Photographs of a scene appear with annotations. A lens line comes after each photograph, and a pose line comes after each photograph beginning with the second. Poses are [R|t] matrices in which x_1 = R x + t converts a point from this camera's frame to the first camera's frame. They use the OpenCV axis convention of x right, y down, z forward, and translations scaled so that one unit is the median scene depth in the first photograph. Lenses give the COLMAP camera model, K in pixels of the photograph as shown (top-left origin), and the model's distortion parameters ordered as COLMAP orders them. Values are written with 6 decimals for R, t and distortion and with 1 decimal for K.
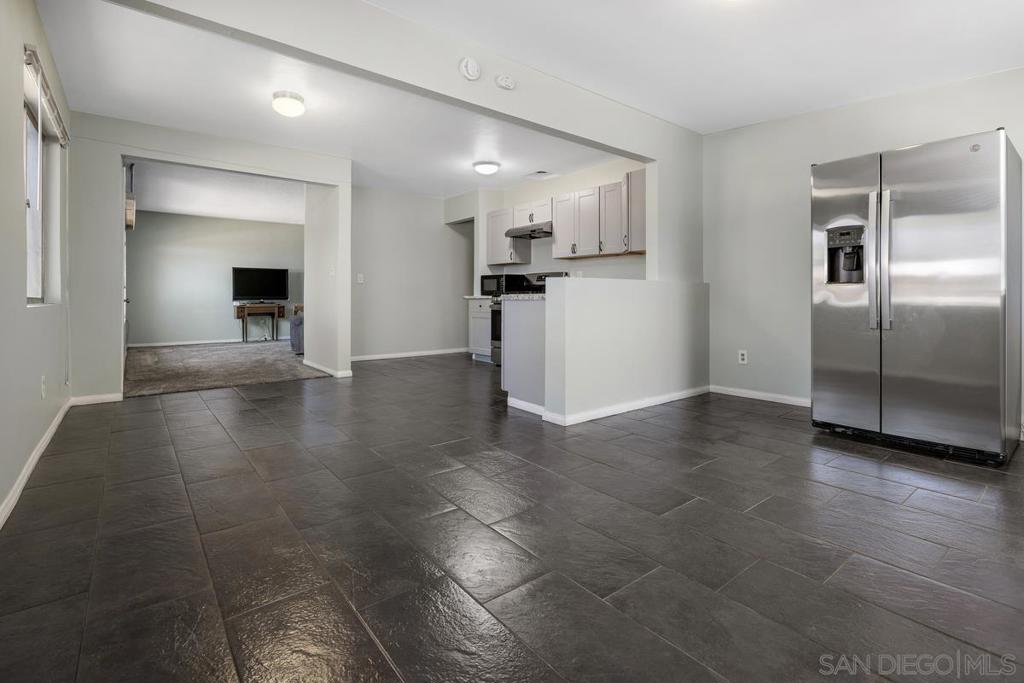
lens RADIAL K [[491.4, 0, 509.0], [0, 491.4, 289.4], [0, 0, 1]] dist [0.000296, 0.000087]
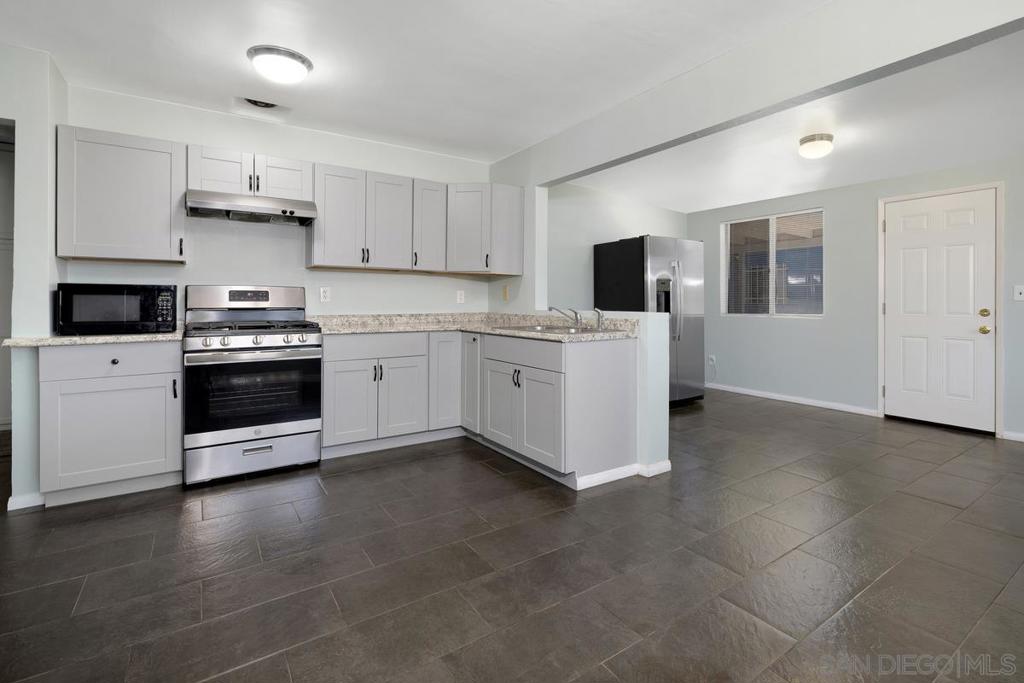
lens RADIAL K [[464.5, 0, 515.7], [0, 464.5, 306.4], [0, 0, 1]] dist [-0.000737, -0.000276]
pose [[0.082489, -0.003915, 0.996584, -0.451187], [-0.007200, 0.999964, 0.004524, -0.017327], [-0.996566, -0.007549, 0.082458, 0.706434]]
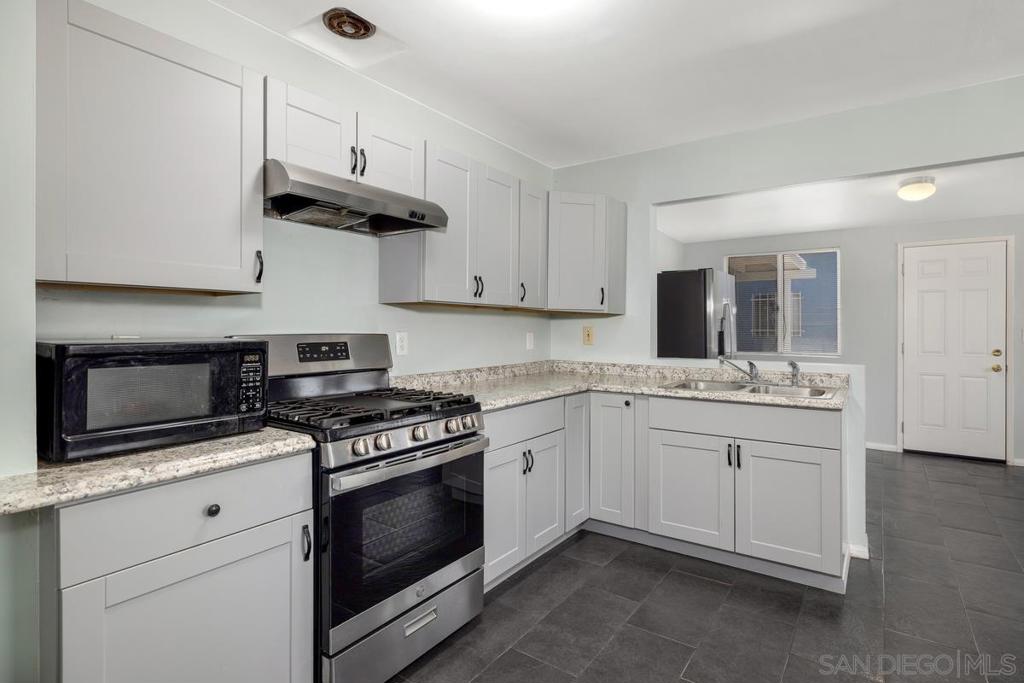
lens RADIAL K [[509.4, 0, 514.6], [0, 509.4, 335.1], [0, 0, 1]] dist [0.000391, 0.000305]
pose [[-0.271948, -0.008195, 0.962277, -0.306748], [-0.004438, 0.999964, 0.007262, -0.039684], [-0.962302, -0.002296, -0.271974, 1.036606]]
